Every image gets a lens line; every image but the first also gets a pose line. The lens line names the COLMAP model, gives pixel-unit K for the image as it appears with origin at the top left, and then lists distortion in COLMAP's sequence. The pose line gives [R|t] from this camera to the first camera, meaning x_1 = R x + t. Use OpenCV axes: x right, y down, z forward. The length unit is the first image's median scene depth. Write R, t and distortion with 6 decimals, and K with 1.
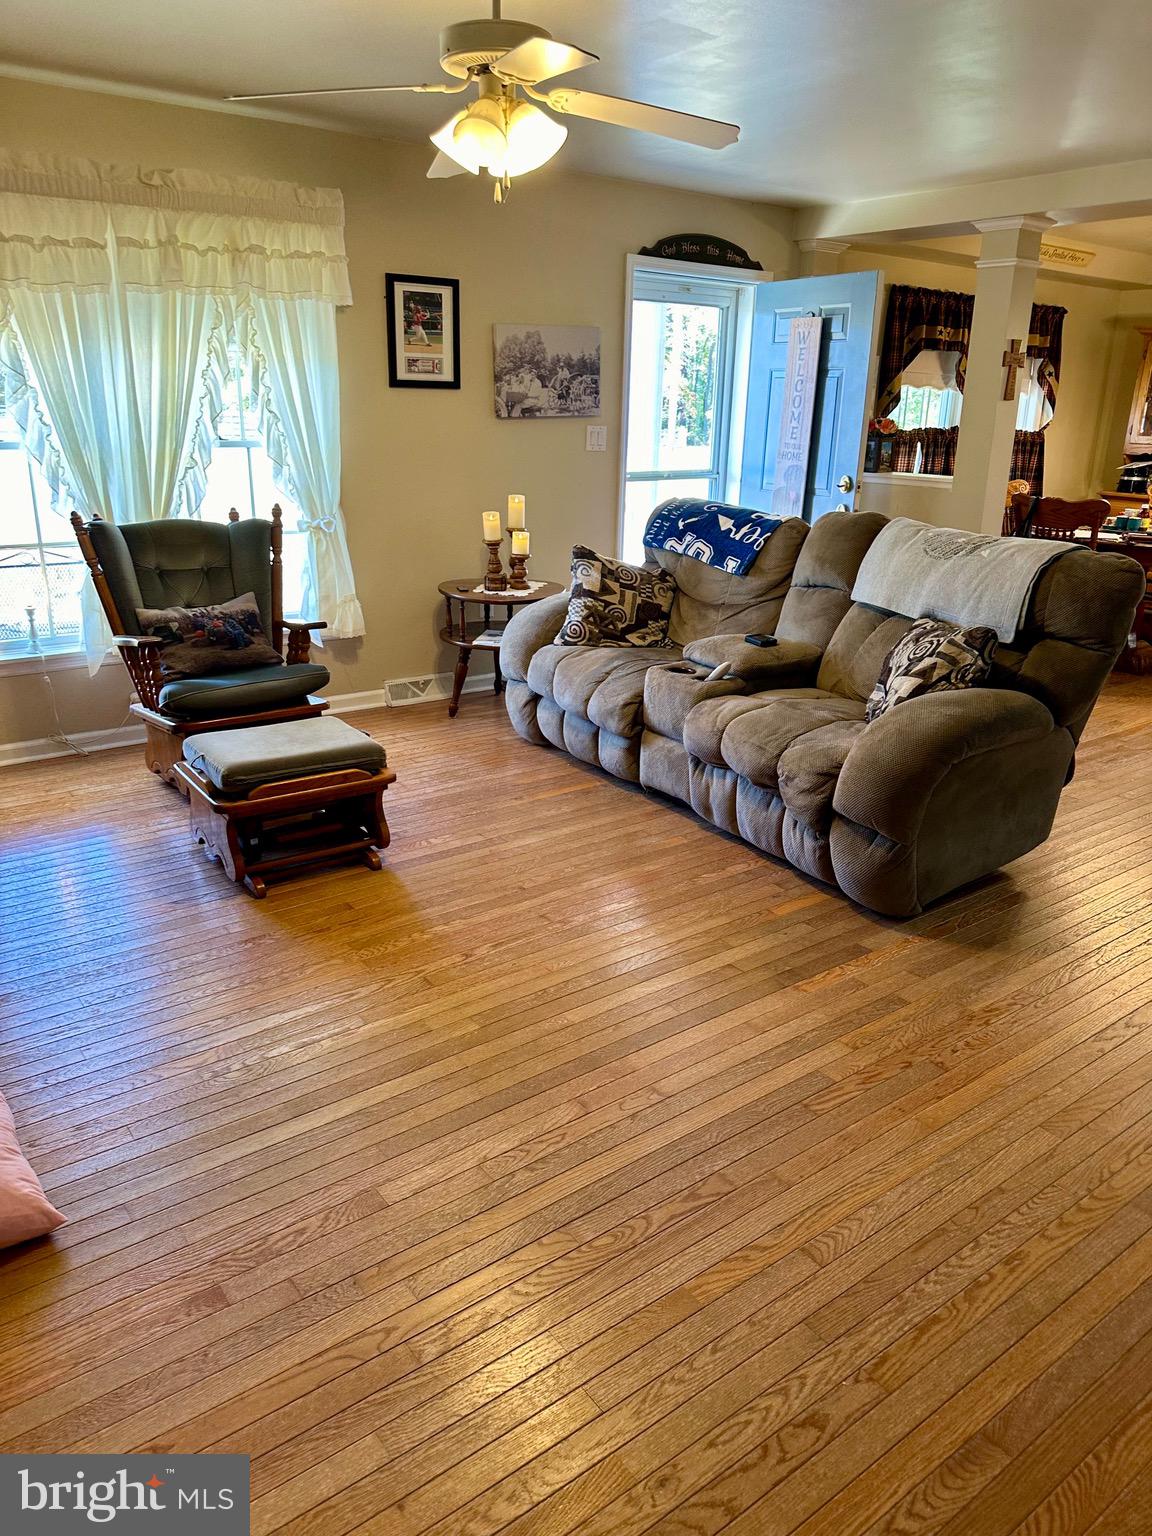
lens RADIAL K [[1096.1, 0, 576.0], [0, 1096.1, 768.0], [0, 0, 1]] dist [0.050890, -0.092084]
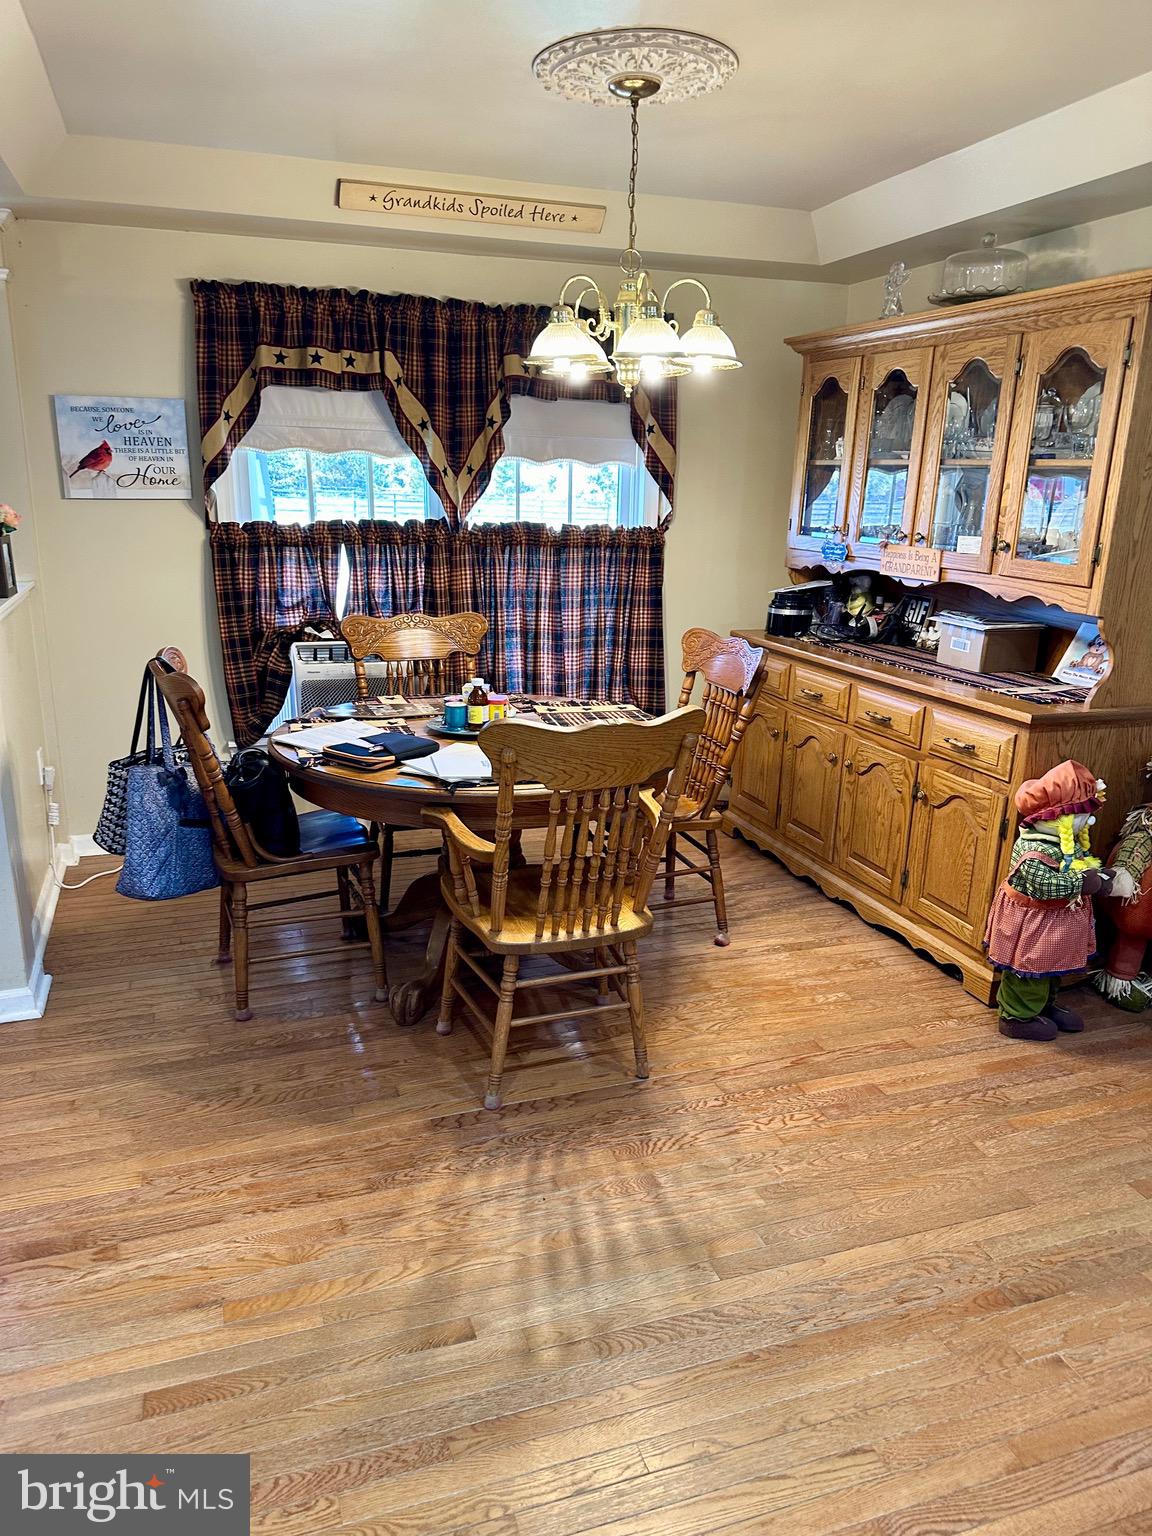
lens RADIAL K [[1096.1, 0, 576.0], [0, 1096.1, 768.0], [0, 0, 1]] dist [0.050890, -0.092084]
pose [[0.952320, 0.078410, -0.294854, 0.593812], [-0.096903, 0.994106, -0.048616, -0.151467], [0.289304, 0.074870, 0.954305, 0.460267]]
